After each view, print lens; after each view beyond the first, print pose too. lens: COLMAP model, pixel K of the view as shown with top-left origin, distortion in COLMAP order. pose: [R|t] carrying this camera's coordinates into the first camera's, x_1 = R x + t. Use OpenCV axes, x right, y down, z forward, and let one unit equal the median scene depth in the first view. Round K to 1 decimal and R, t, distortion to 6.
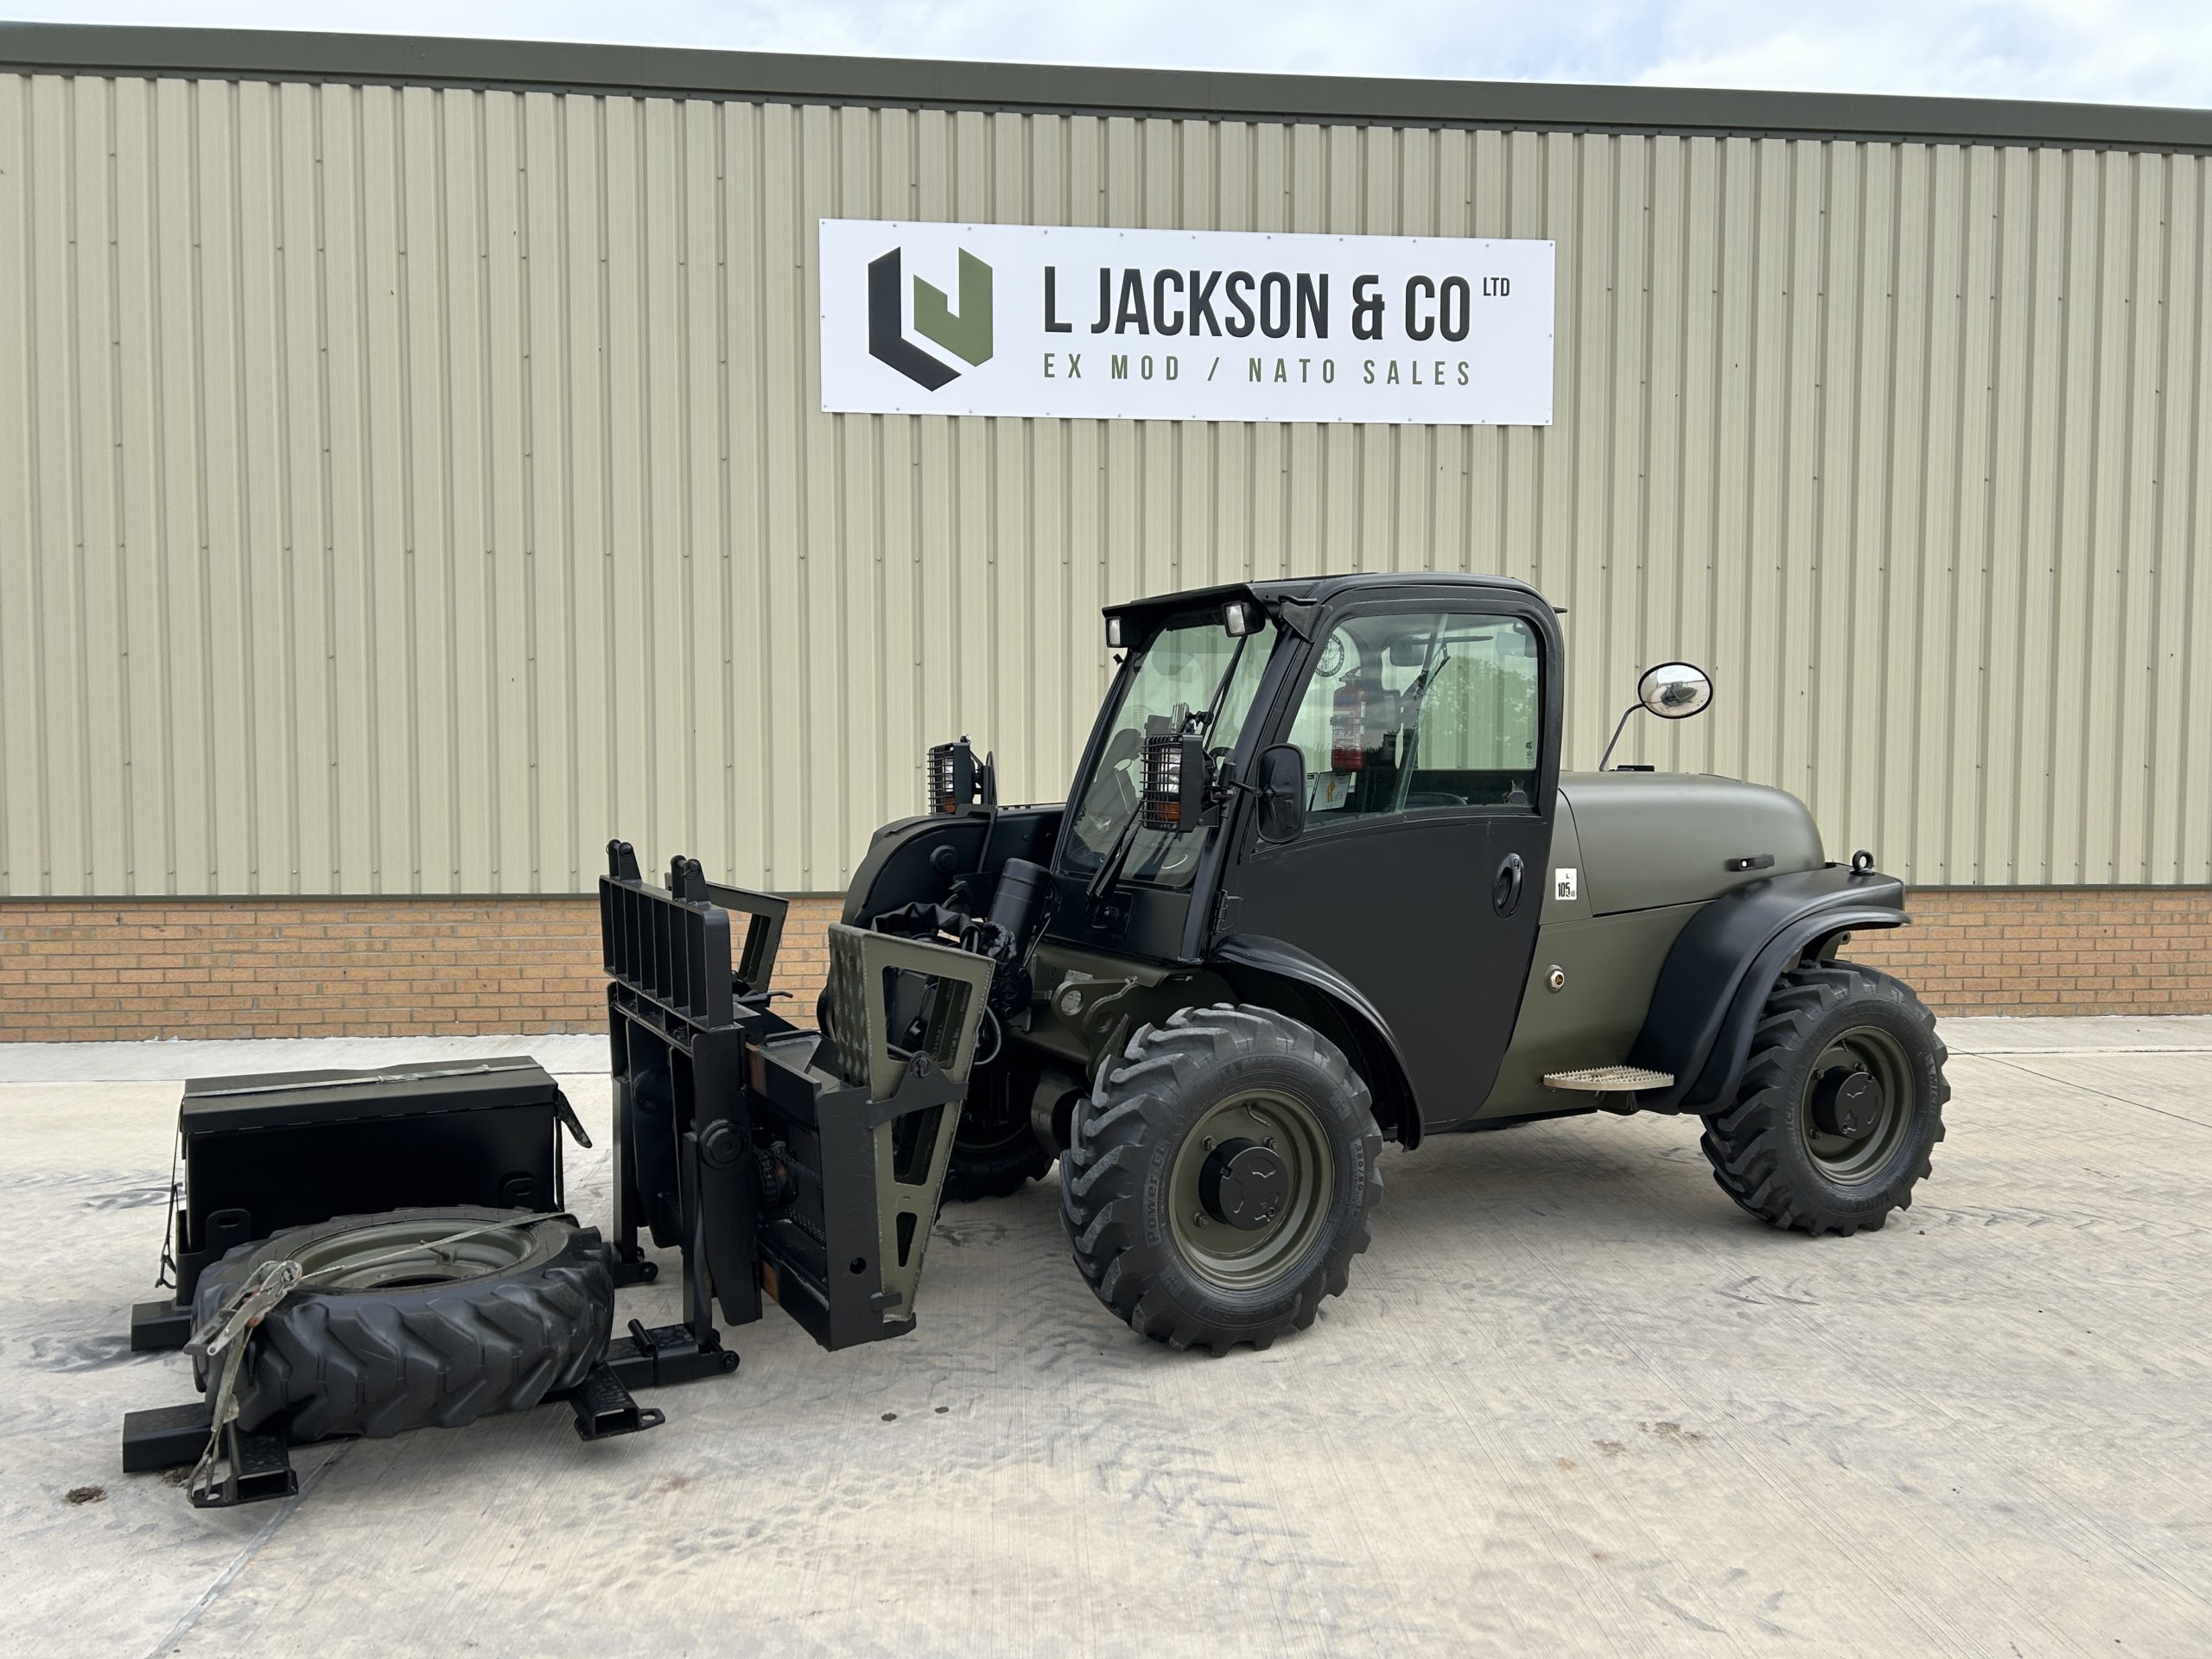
lens RADIAL K [[1695.9, 0, 1185.7], [0, 1695.9, 844.7], [0, 0, 1]] dist [0.048815, -0.041547]
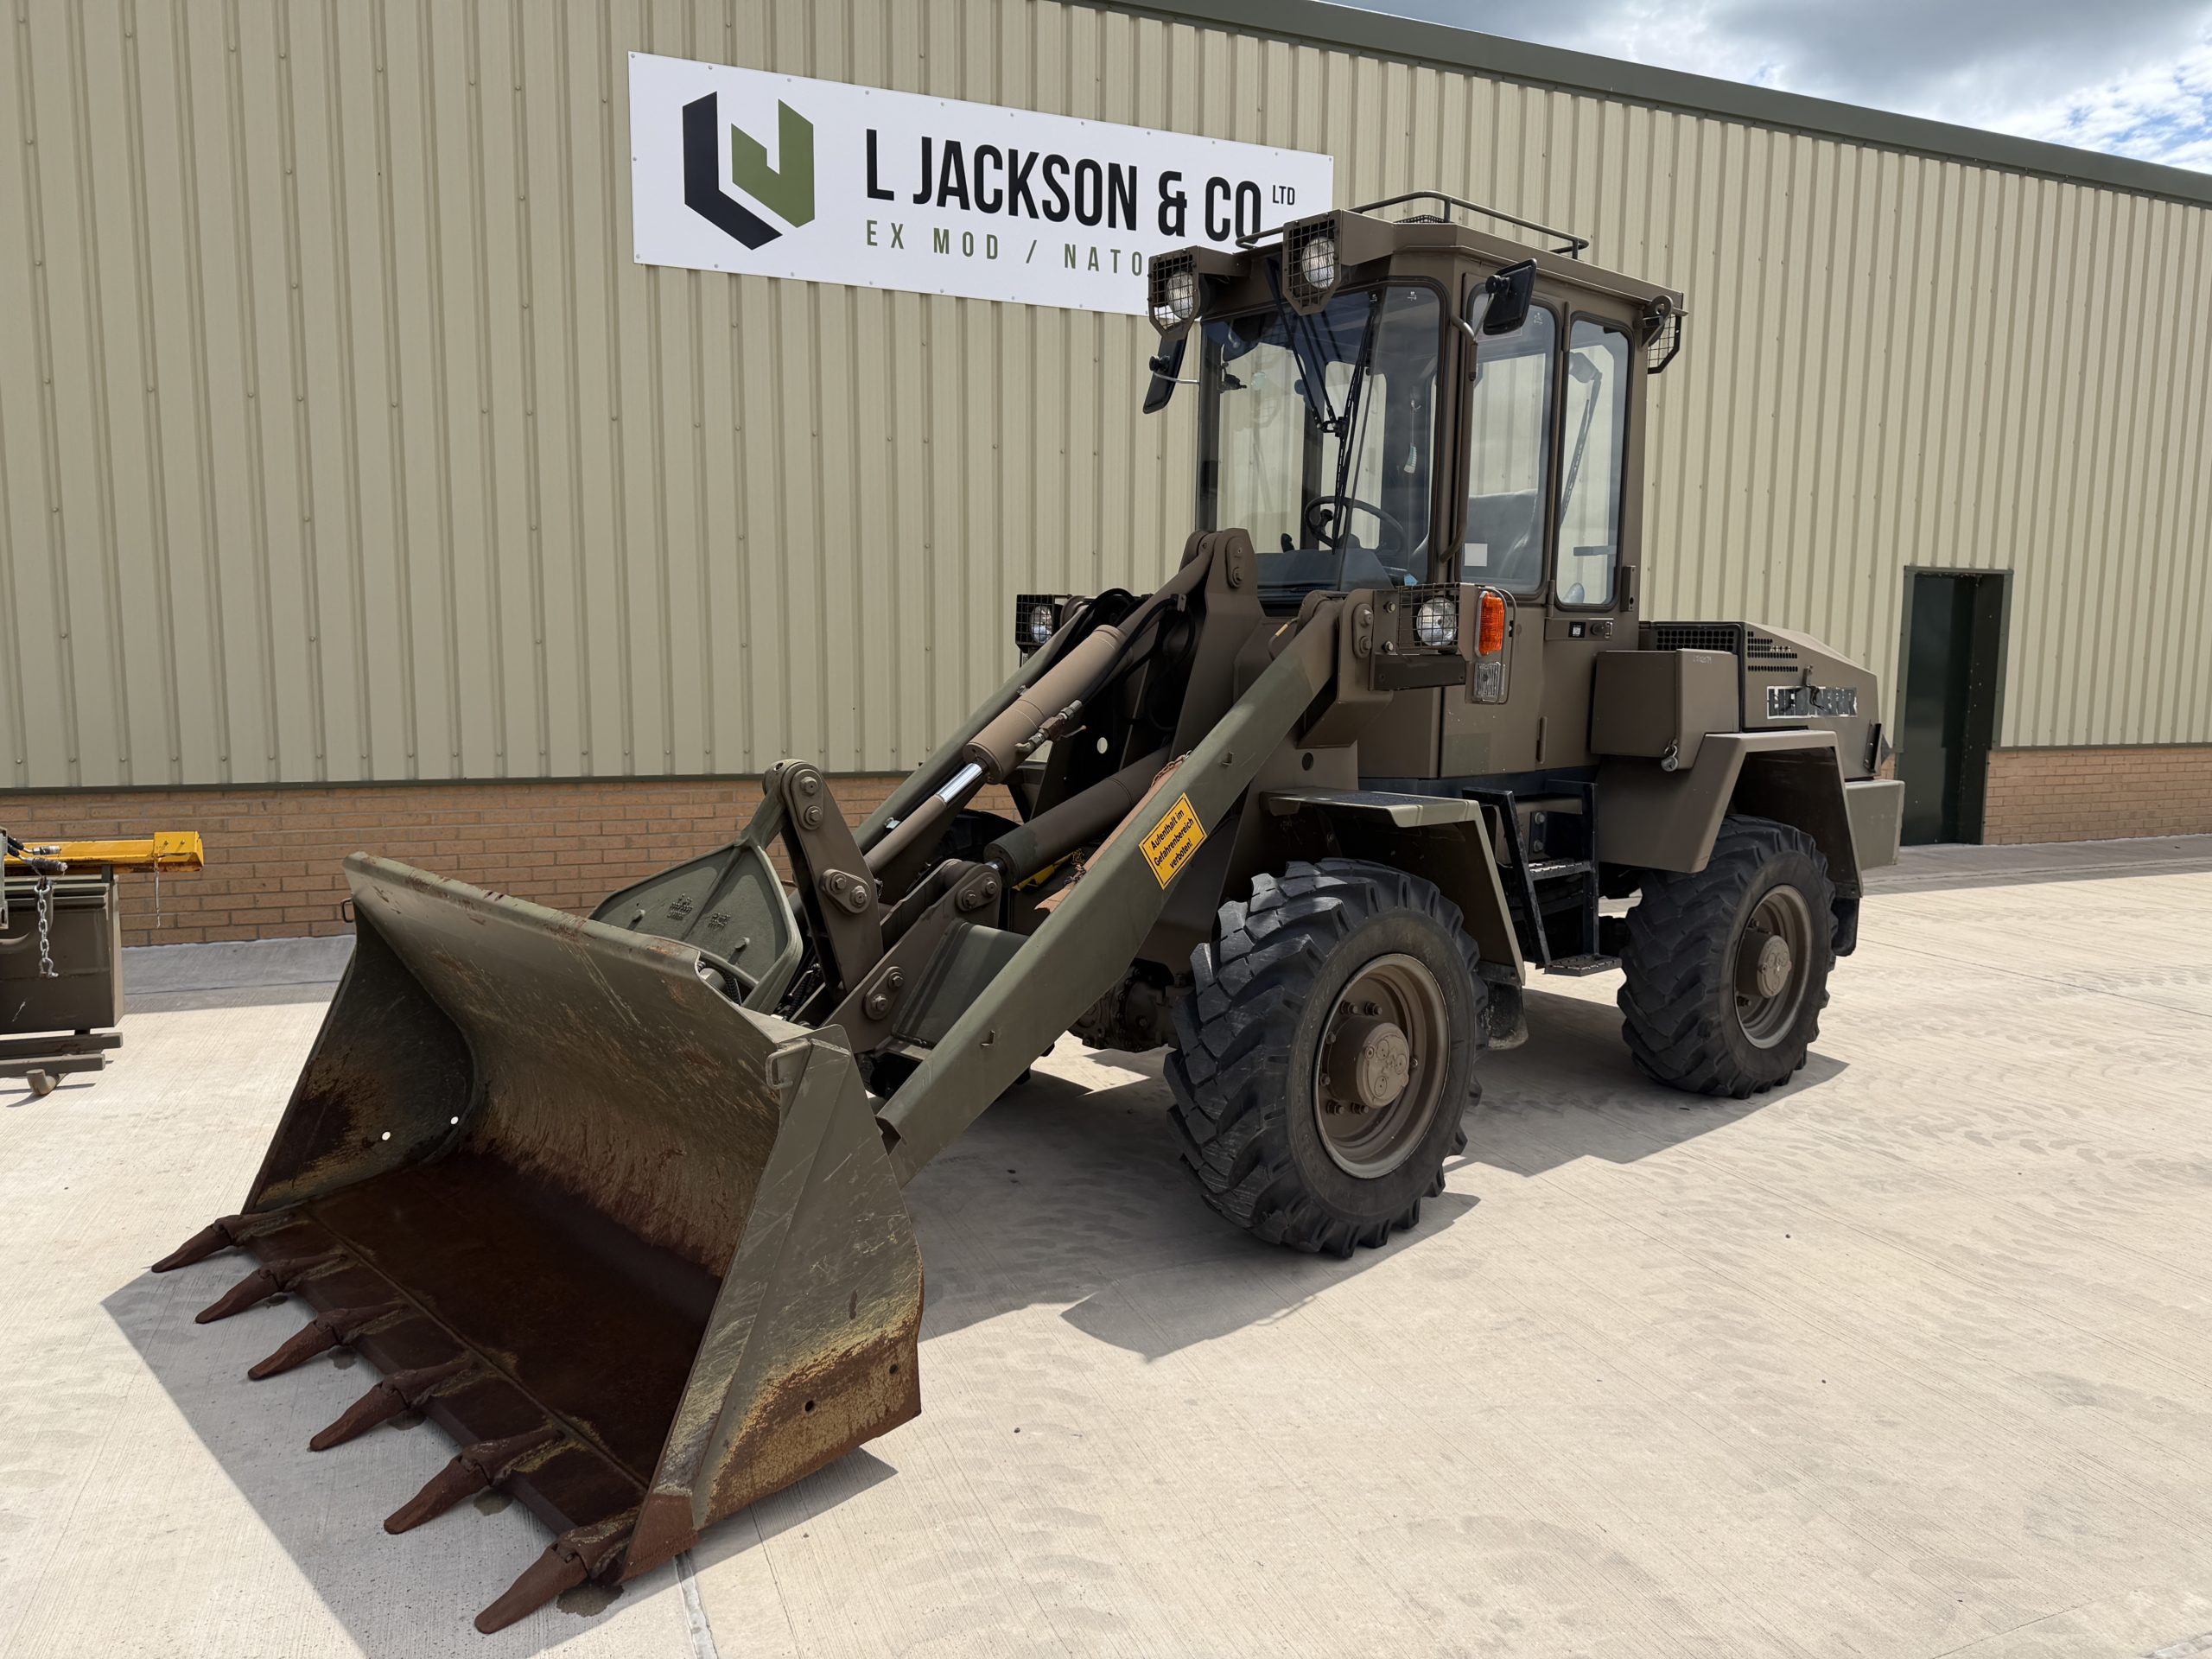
lens RADIAL K [[1689.1, 0, 1239.6], [0, 1689.1, 852.3], [0, 0, 1]] dist [0.052338, -0.061929]
pose [[0.946358, -0.027218, 0.321971, -0.202977], [0.002724, 0.997083, 0.076281, -0.000684], [-0.323108, -0.071312, 0.943671, -0.016789]]
